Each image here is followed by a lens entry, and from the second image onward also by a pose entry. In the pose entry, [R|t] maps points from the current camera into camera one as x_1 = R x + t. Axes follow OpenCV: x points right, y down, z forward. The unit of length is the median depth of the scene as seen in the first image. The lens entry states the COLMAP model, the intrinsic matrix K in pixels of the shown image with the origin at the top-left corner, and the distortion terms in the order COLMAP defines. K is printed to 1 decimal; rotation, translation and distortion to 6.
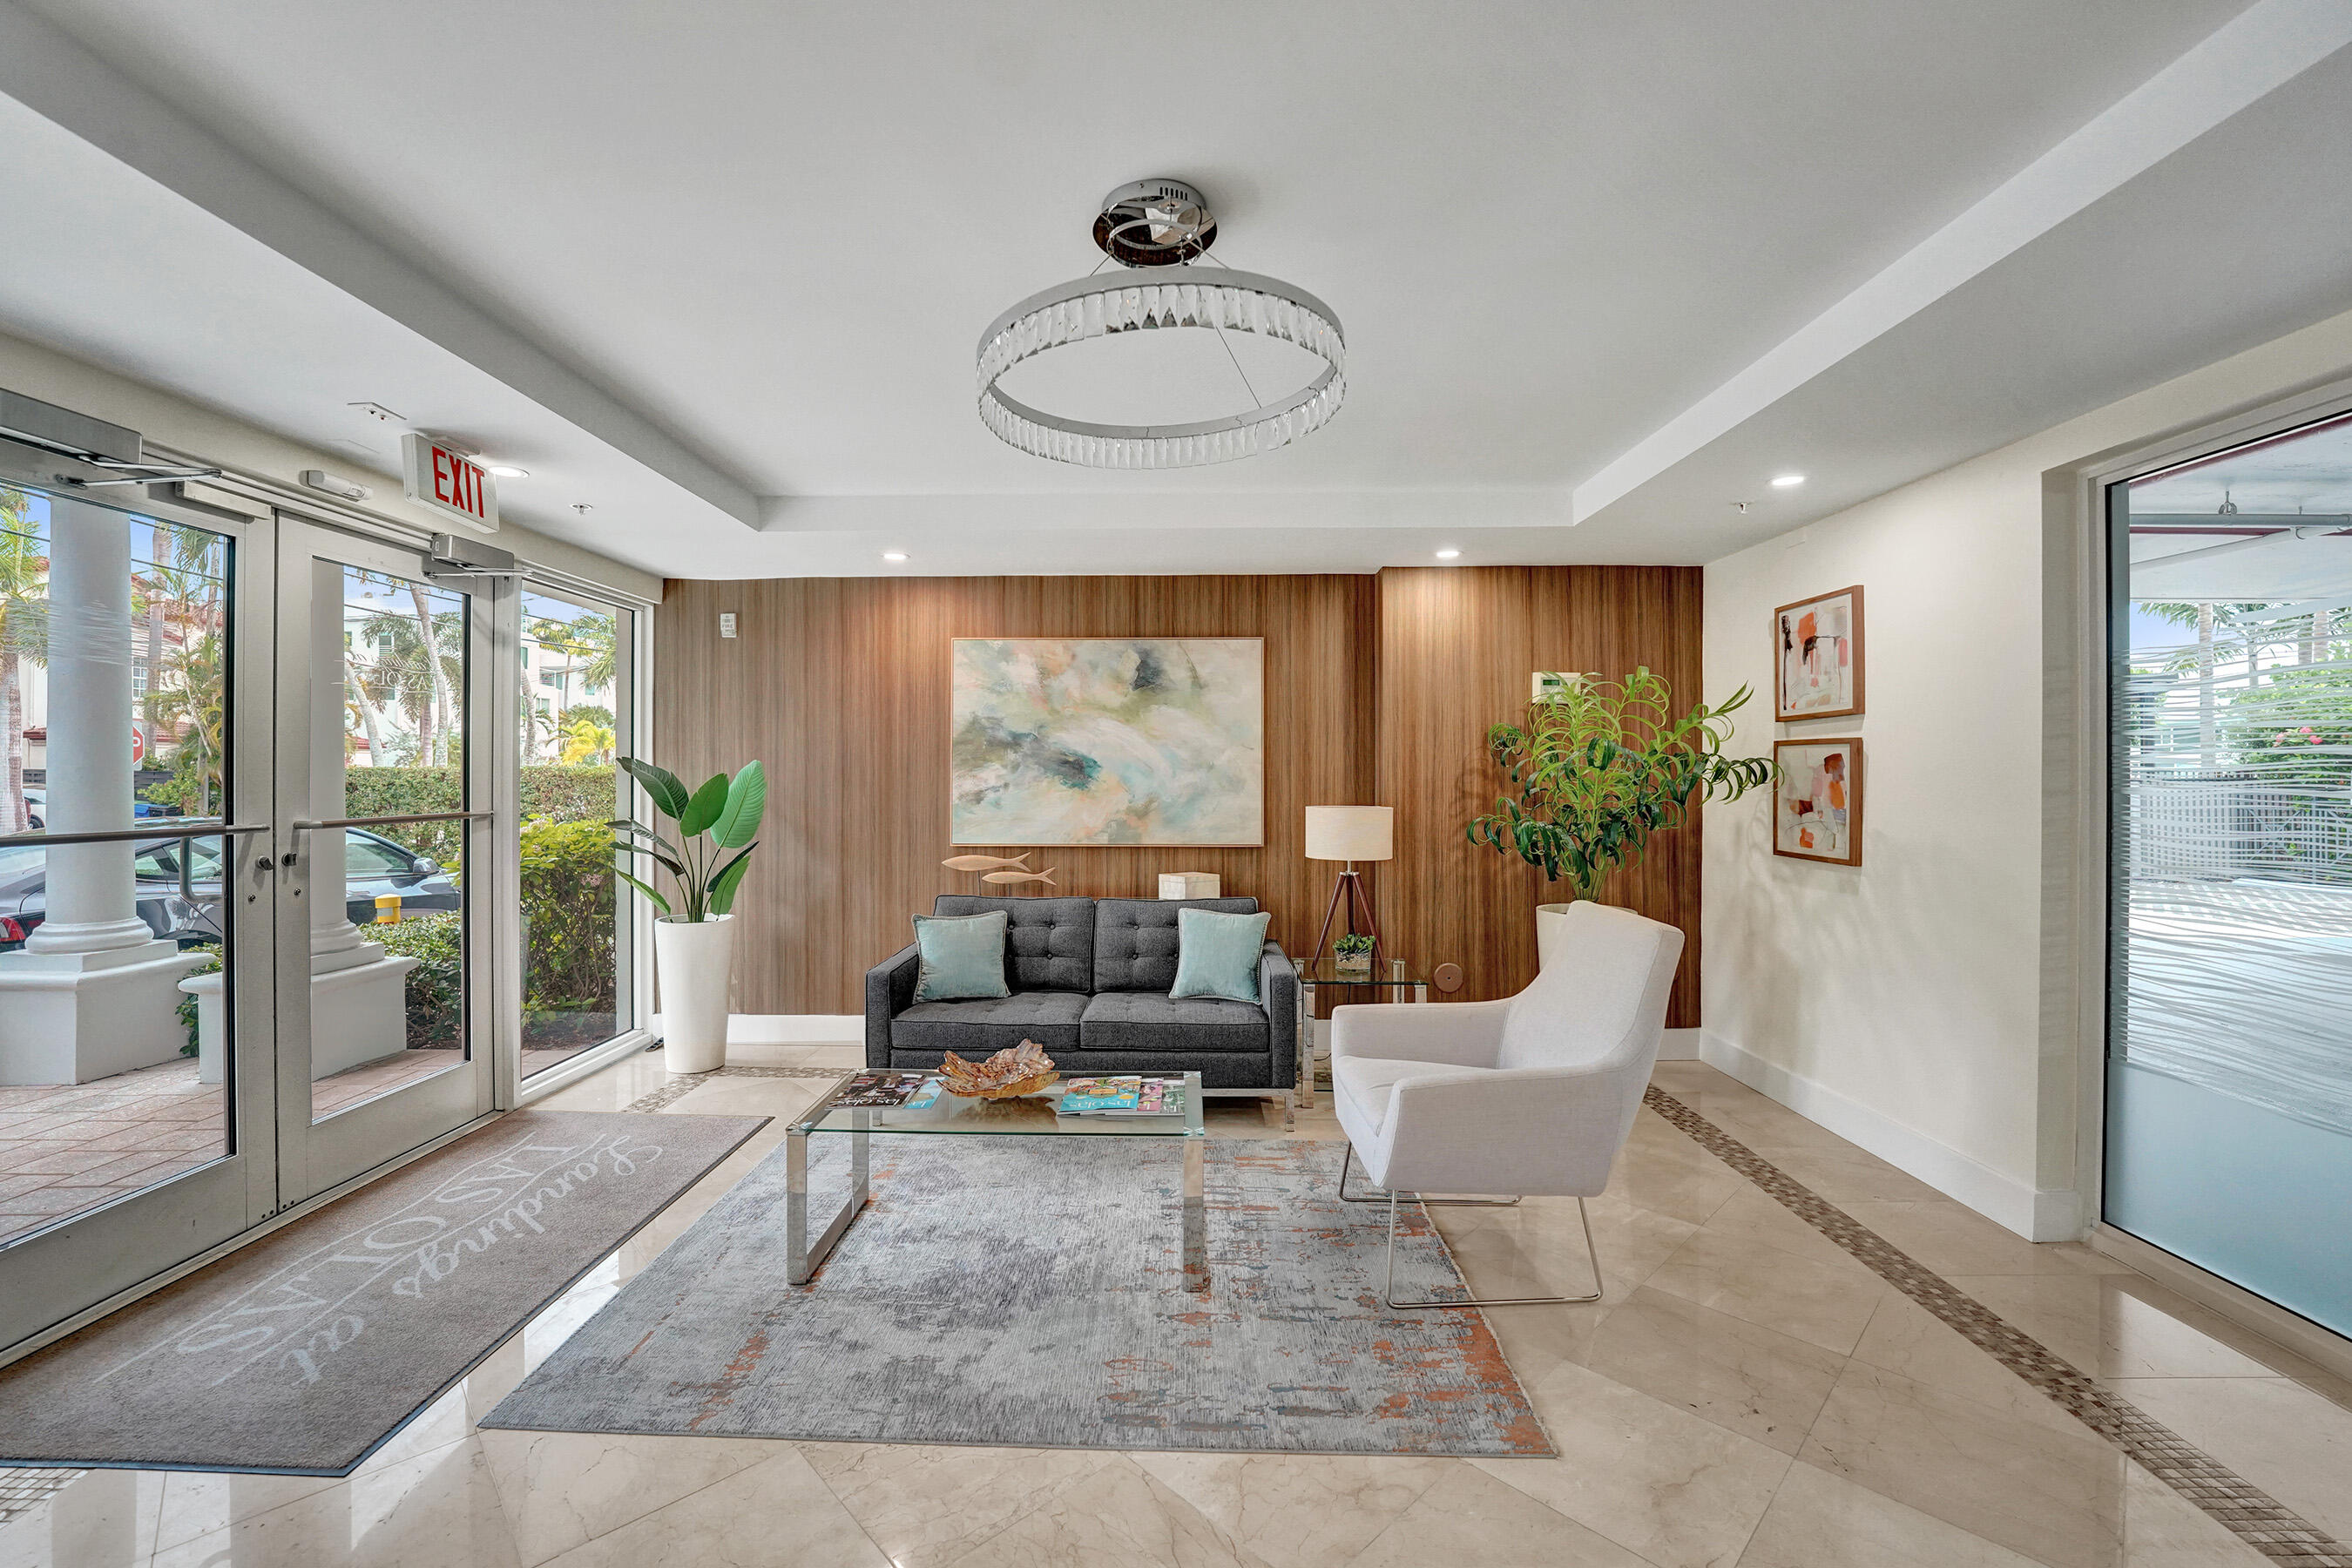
lens RADIAL K [[966.4, 0, 1158.9], [0, 966.4, 774.7], [0, 0, 1]] dist [-0.023520, 0.000069]
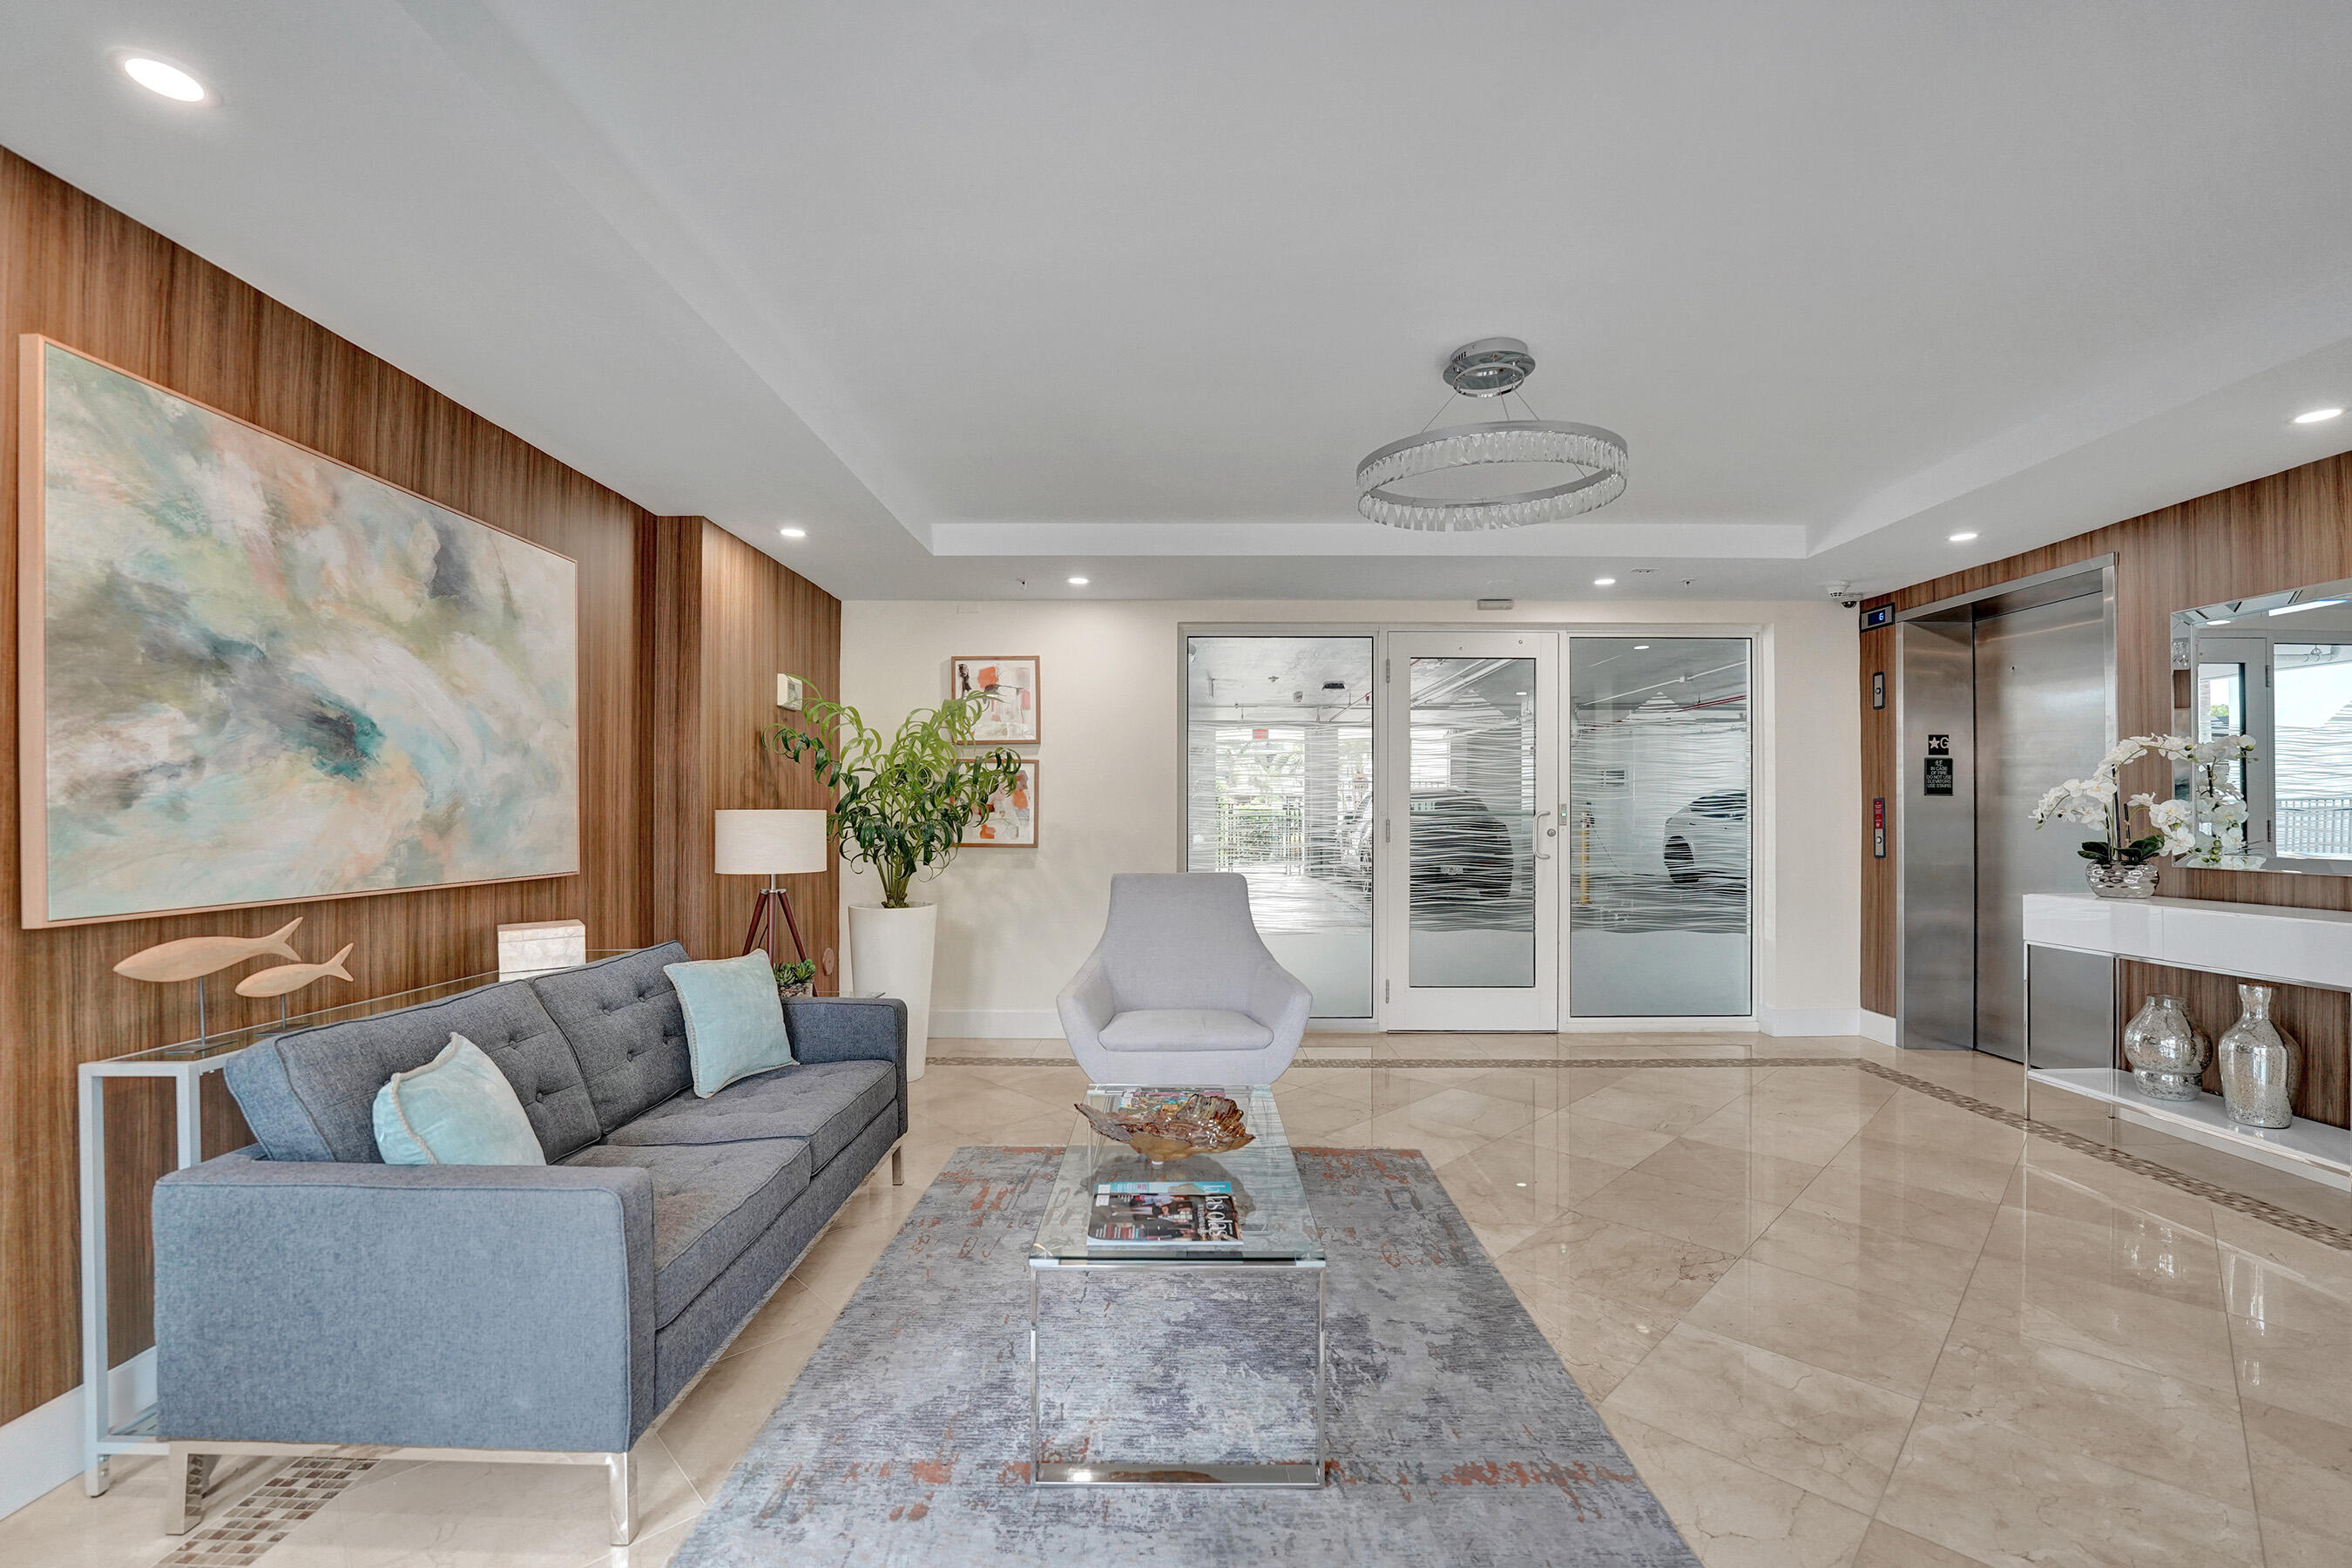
lens RADIAL K [[985.2, 0, 1175.9], [0, 985.2, 812.7], [0, 0, 1]] dist [-0.023932, 0.000232]
pose [[-0.021230, 0.001458, 0.999774, -0.572677], [-0.000983, 0.999998, -0.001479, 0.032326], [-0.999774, -0.001014, -0.021229, 0.599587]]
